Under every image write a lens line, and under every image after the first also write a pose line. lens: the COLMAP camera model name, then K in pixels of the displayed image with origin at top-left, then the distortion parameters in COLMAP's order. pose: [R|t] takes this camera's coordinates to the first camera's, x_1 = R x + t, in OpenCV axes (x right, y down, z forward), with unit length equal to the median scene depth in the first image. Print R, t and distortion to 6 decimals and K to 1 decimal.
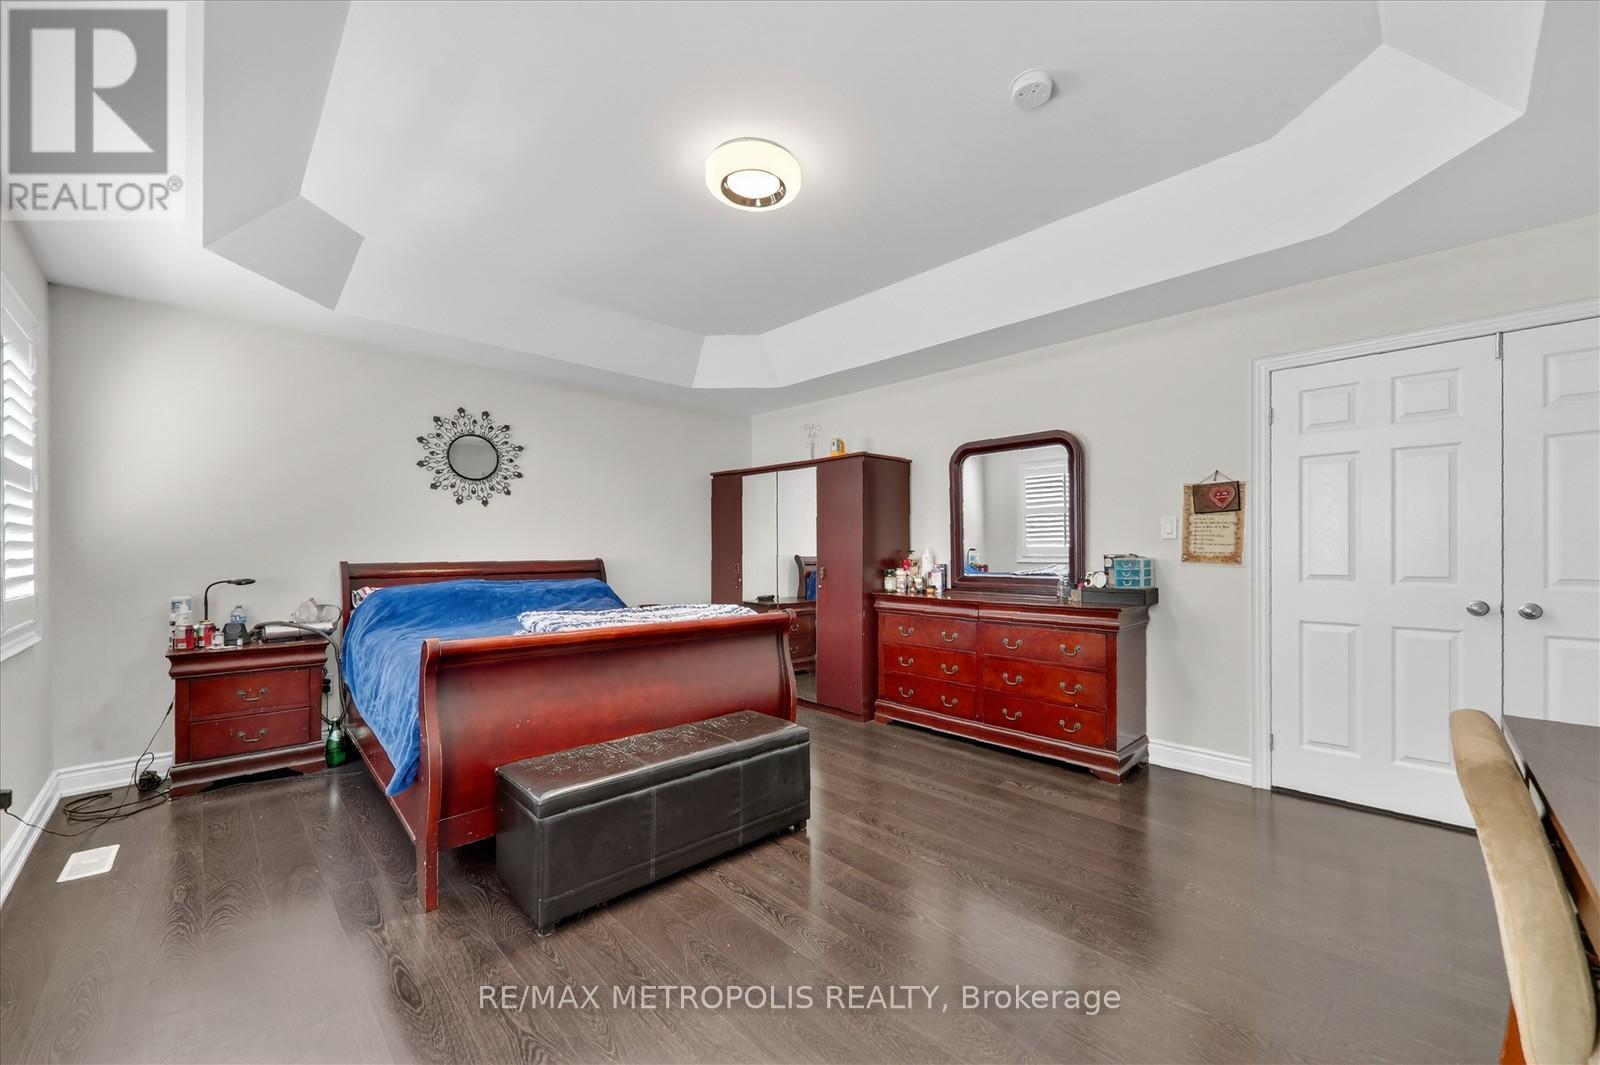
lens RADIAL K [[617.0, 0, 849.4], [0, 617.0, 546.6], [0, 0, 1]] dist [0.003802, -0.003516]
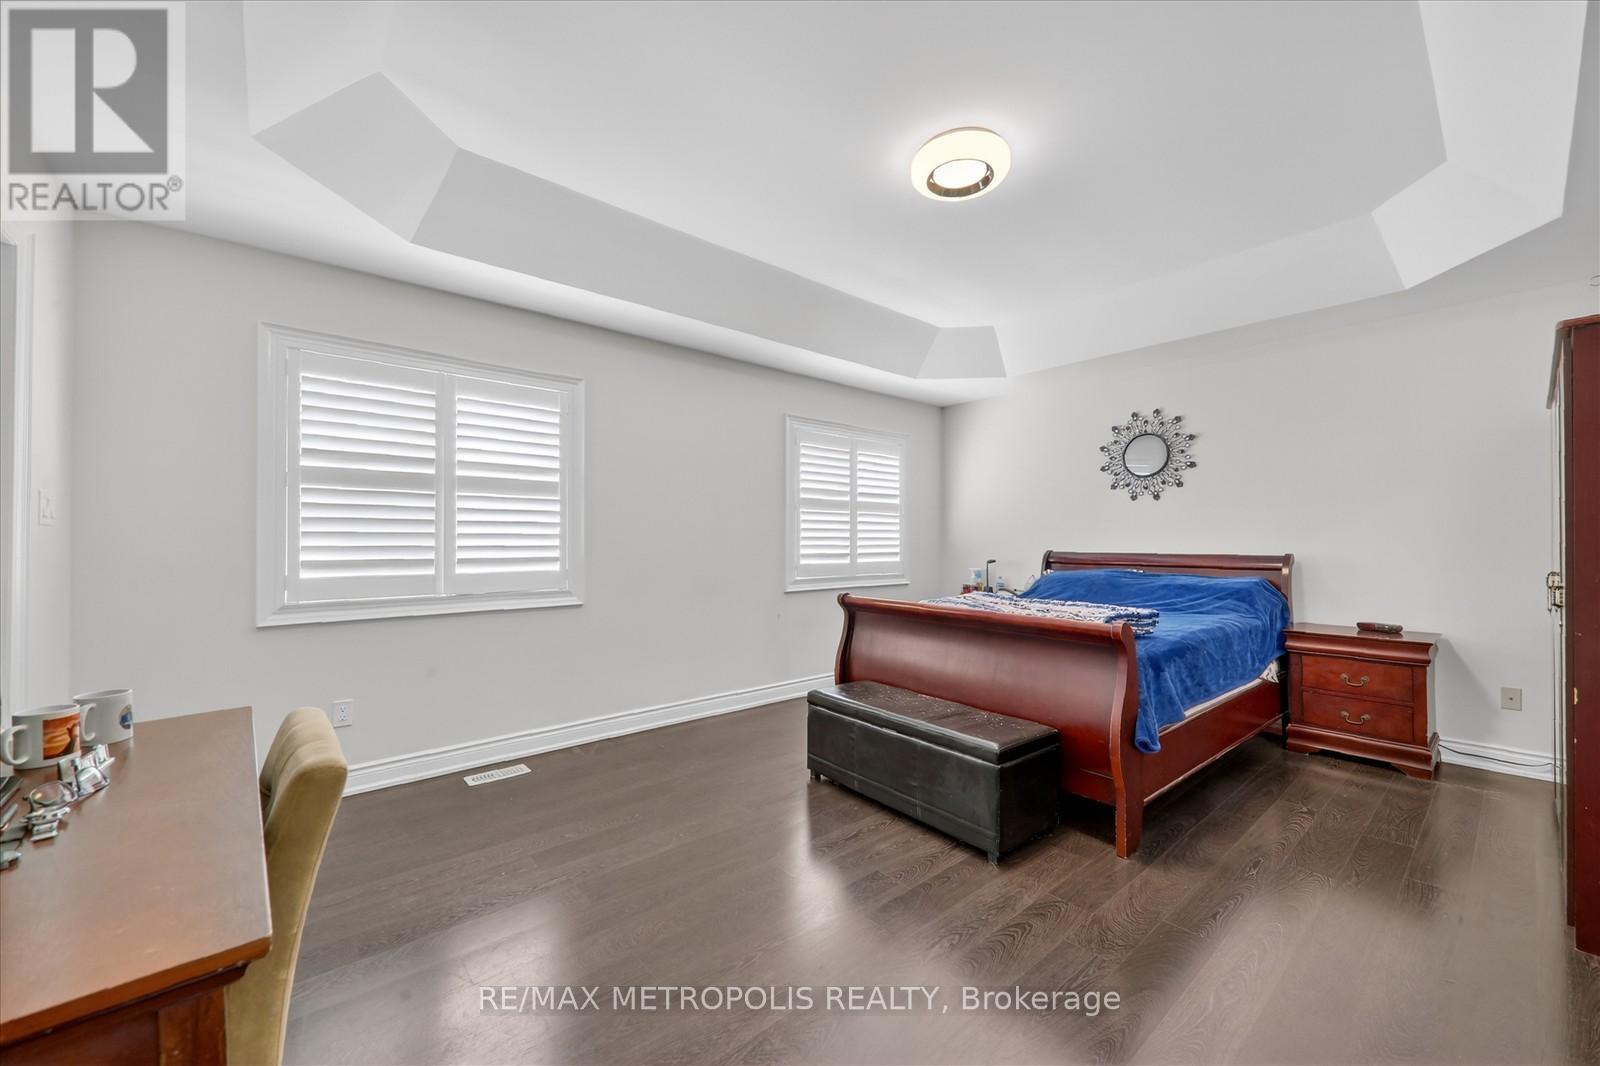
lens RADIAL K [[617.0, 0, 797.5], [0, 617.0, 539.0], [0, 0, 1]] dist [0.003802, -0.003516]
pose [[-0.106101, -0.000711, -0.994355, 0.517561], [0.003040, 0.999995, -0.001039, -0.000555], [0.994351, -0.003133, -0.106098, 0.513921]]
